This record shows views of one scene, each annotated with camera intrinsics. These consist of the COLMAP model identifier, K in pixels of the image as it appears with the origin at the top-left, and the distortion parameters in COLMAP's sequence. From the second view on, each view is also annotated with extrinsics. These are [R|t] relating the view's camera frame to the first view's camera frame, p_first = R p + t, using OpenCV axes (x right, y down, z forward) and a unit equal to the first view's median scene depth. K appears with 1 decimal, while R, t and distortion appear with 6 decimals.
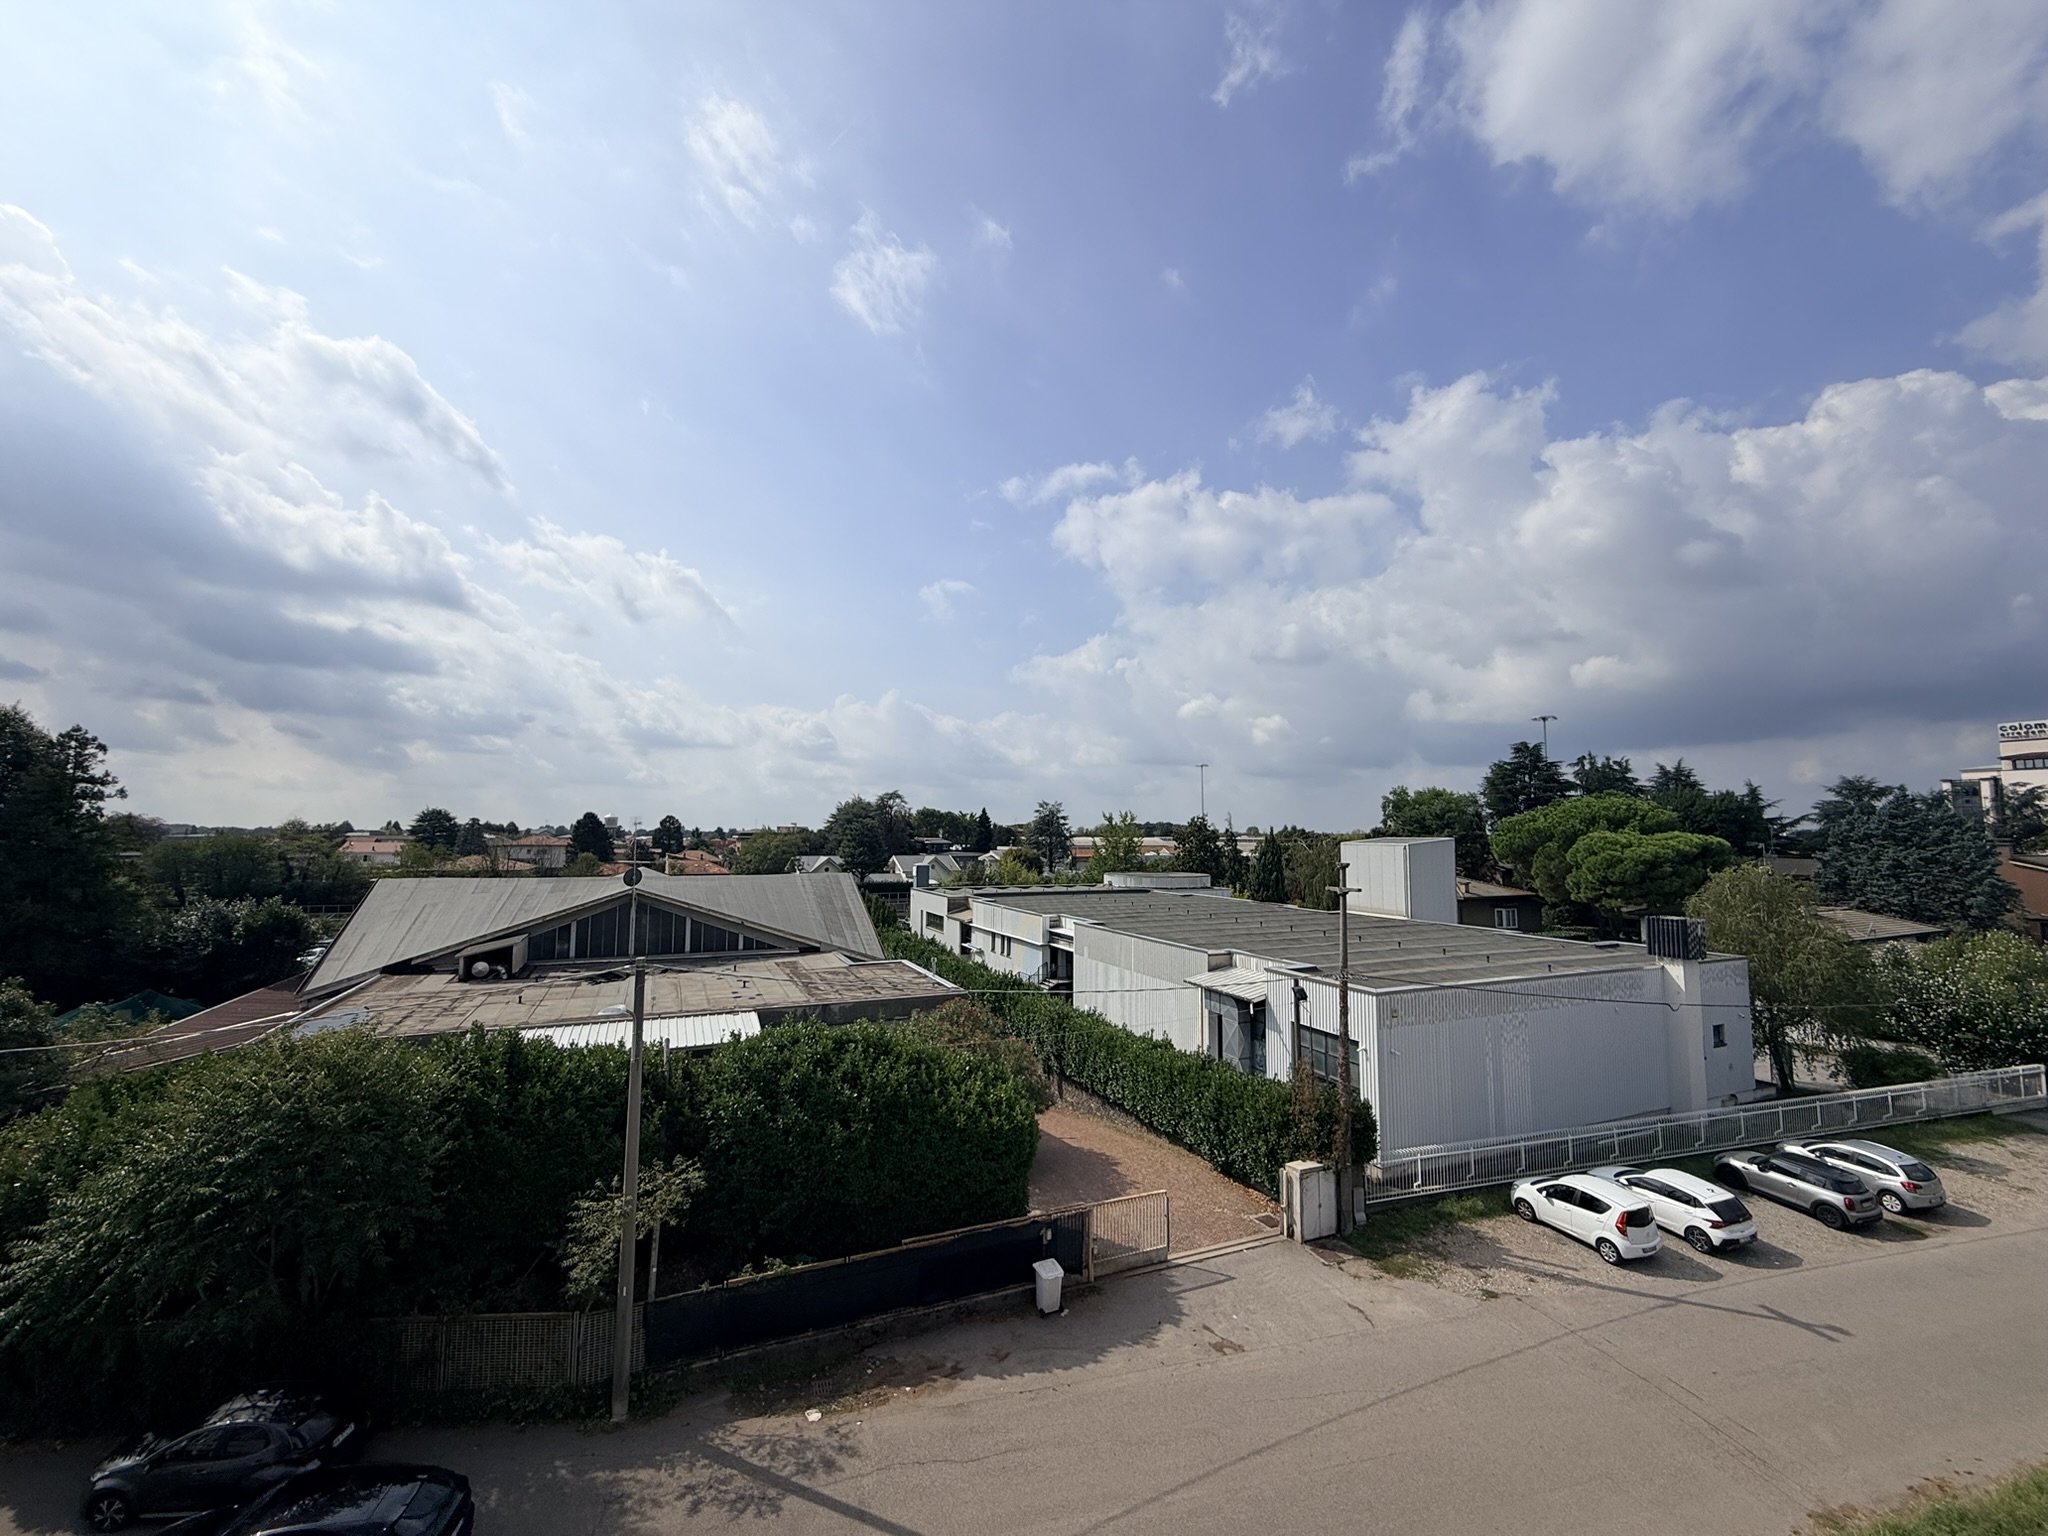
lens RADIAL K [[816.7, 0, 1021.2], [0, 816.7, 765.5], [0, 0, 1]] dist [0.000379, -0.000133]
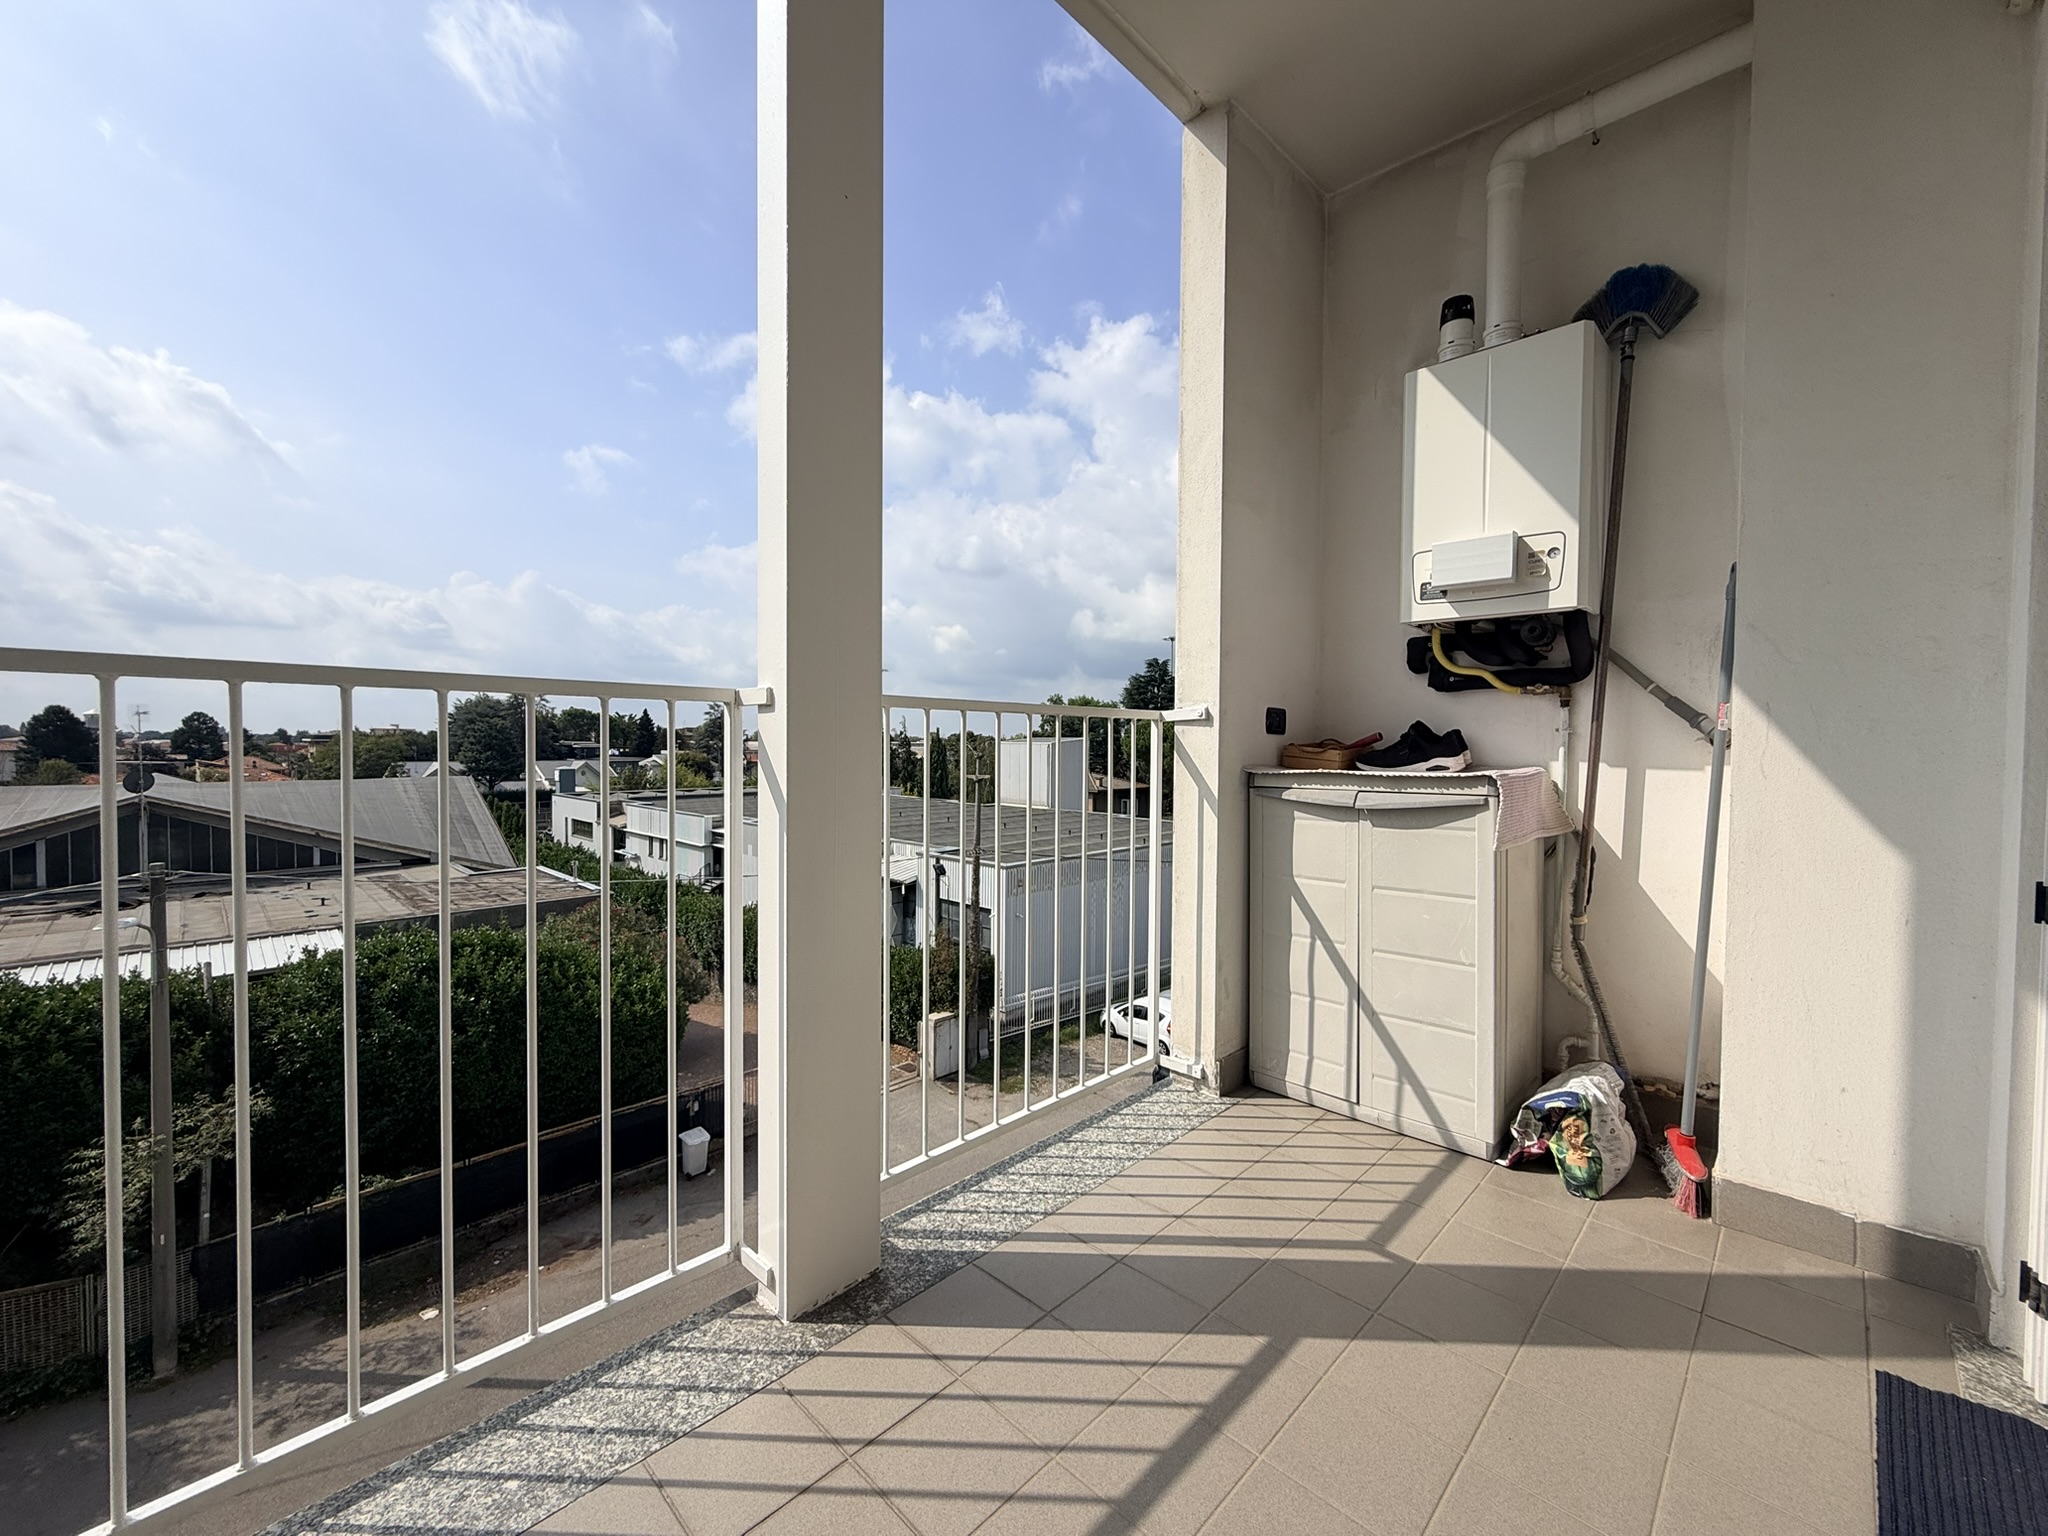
lens RADIAL K [[818.3, 0, 1024.3], [0, 818.3, 765.3], [0, 0, 1]] dist [-0.000173, 0.000596]
pose [[0.927480, -0.008712, 0.373770, 0.013088], [-0.033946, 0.993637, 0.107395, 0.005205], [-0.372327, -0.112294, 0.921283, -0.026182]]
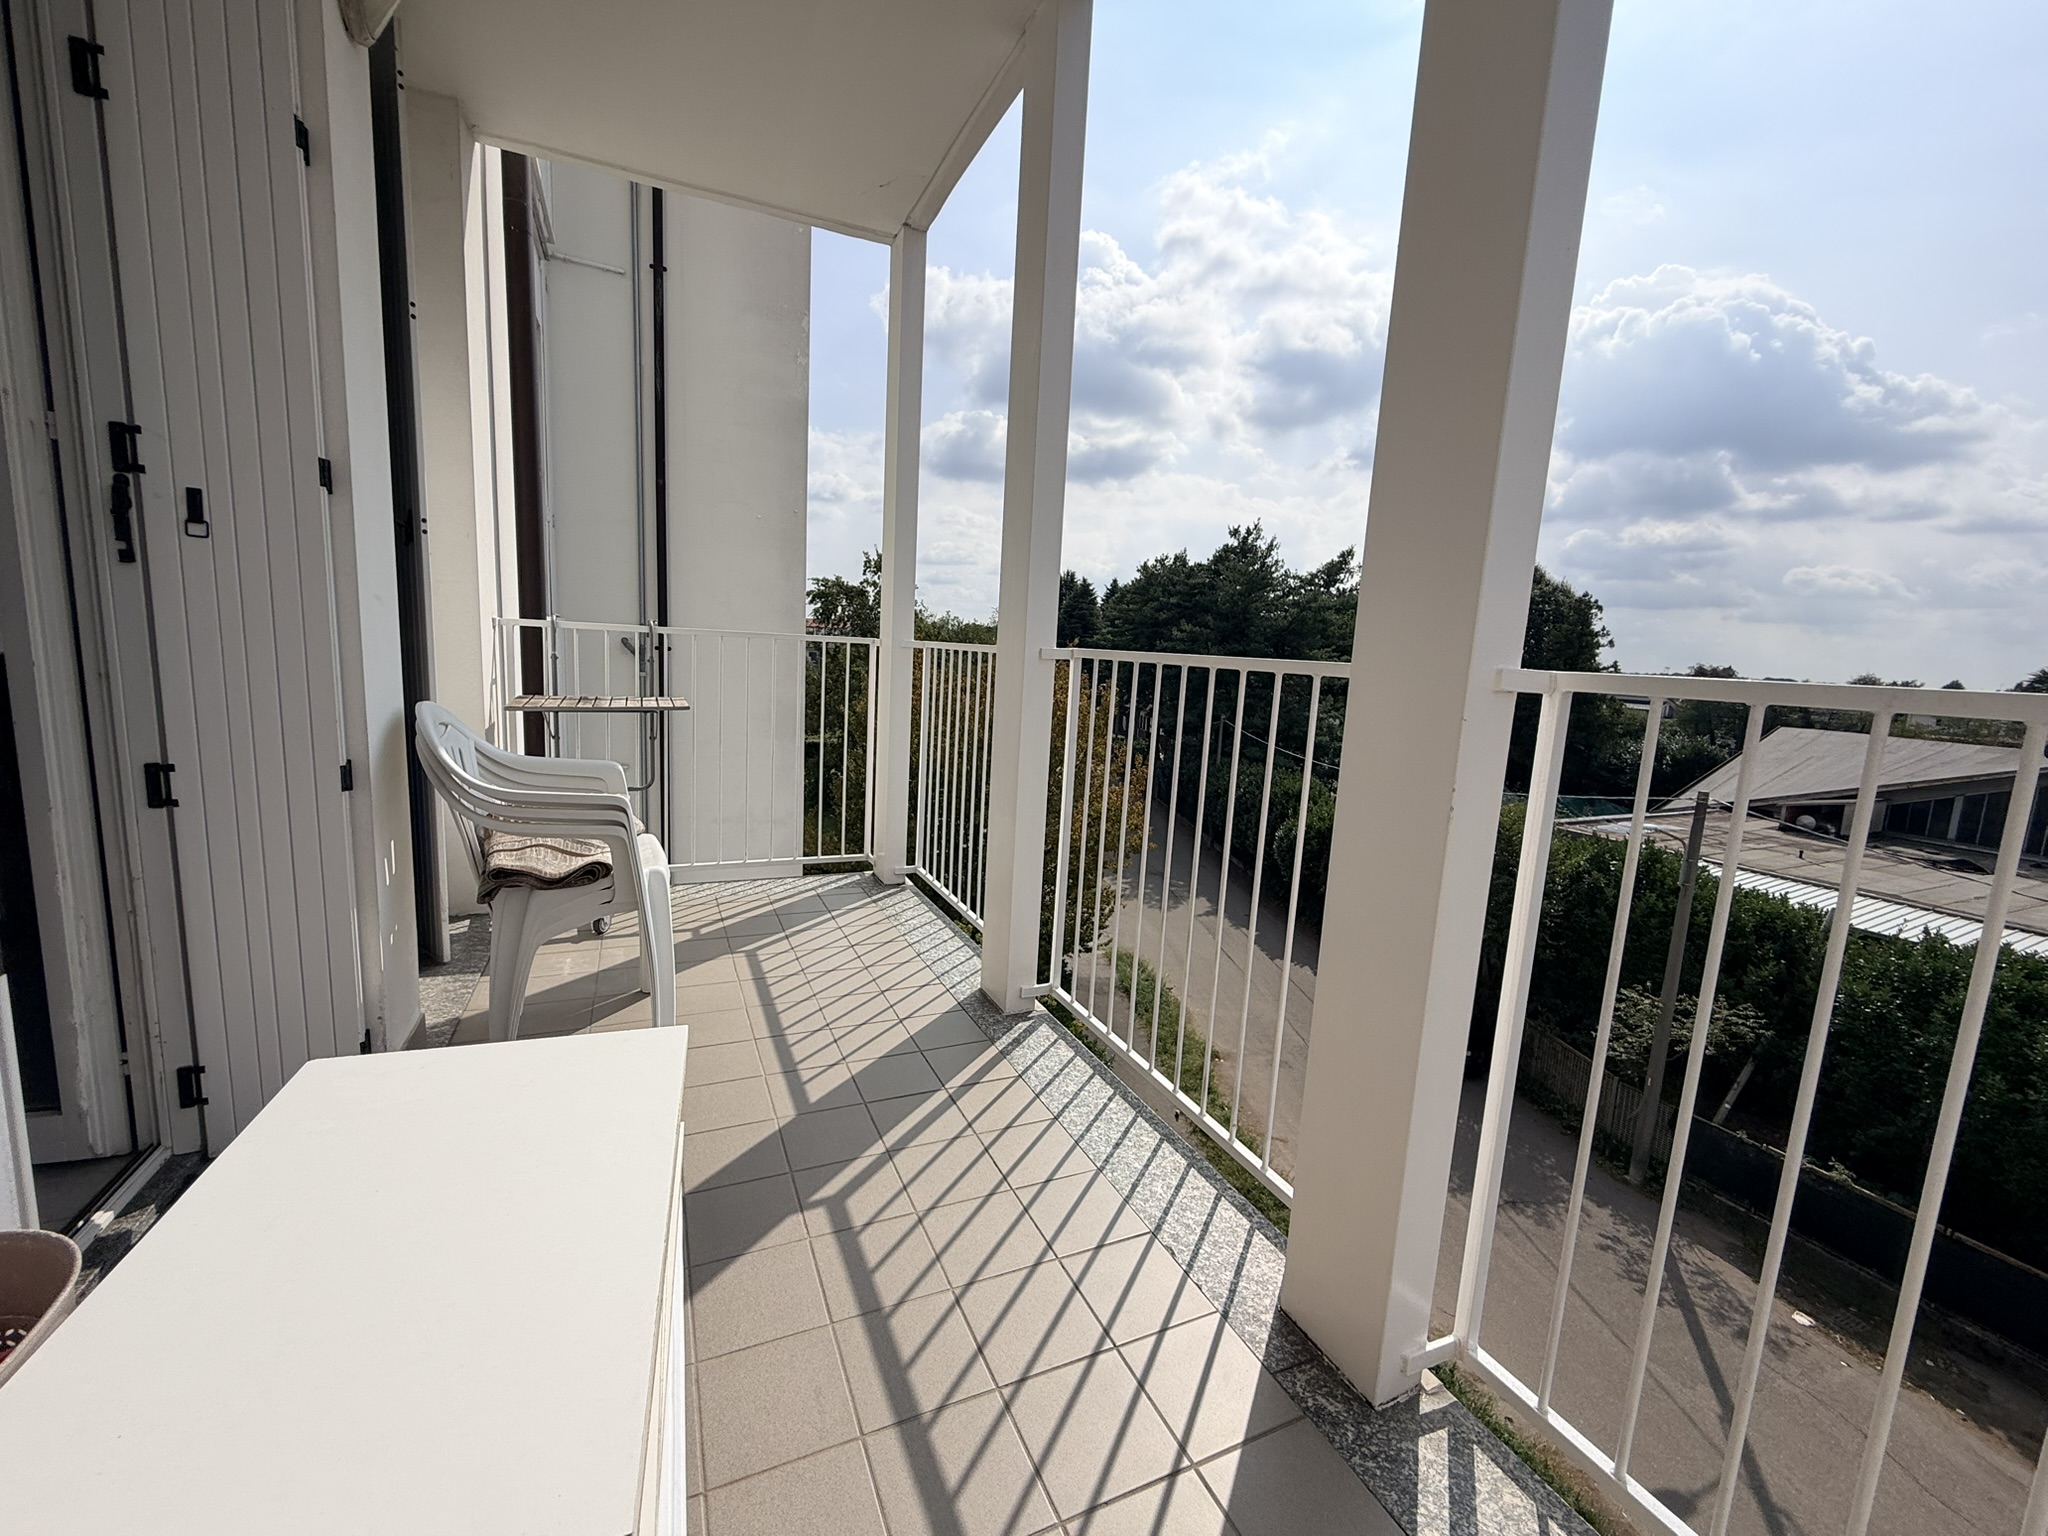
lens RADIAL K [[816.7, 0, 1021.2], [0, 816.7, 765.5], [0, 0, 1]] dist [0.000379, -0.000133]
pose [[0.002948, 0.140493, -0.990077, 0.164842], [0.031586, 0.989574, 0.140516, 0.011299], [0.999497, -0.031687, -0.001520, 0.049659]]
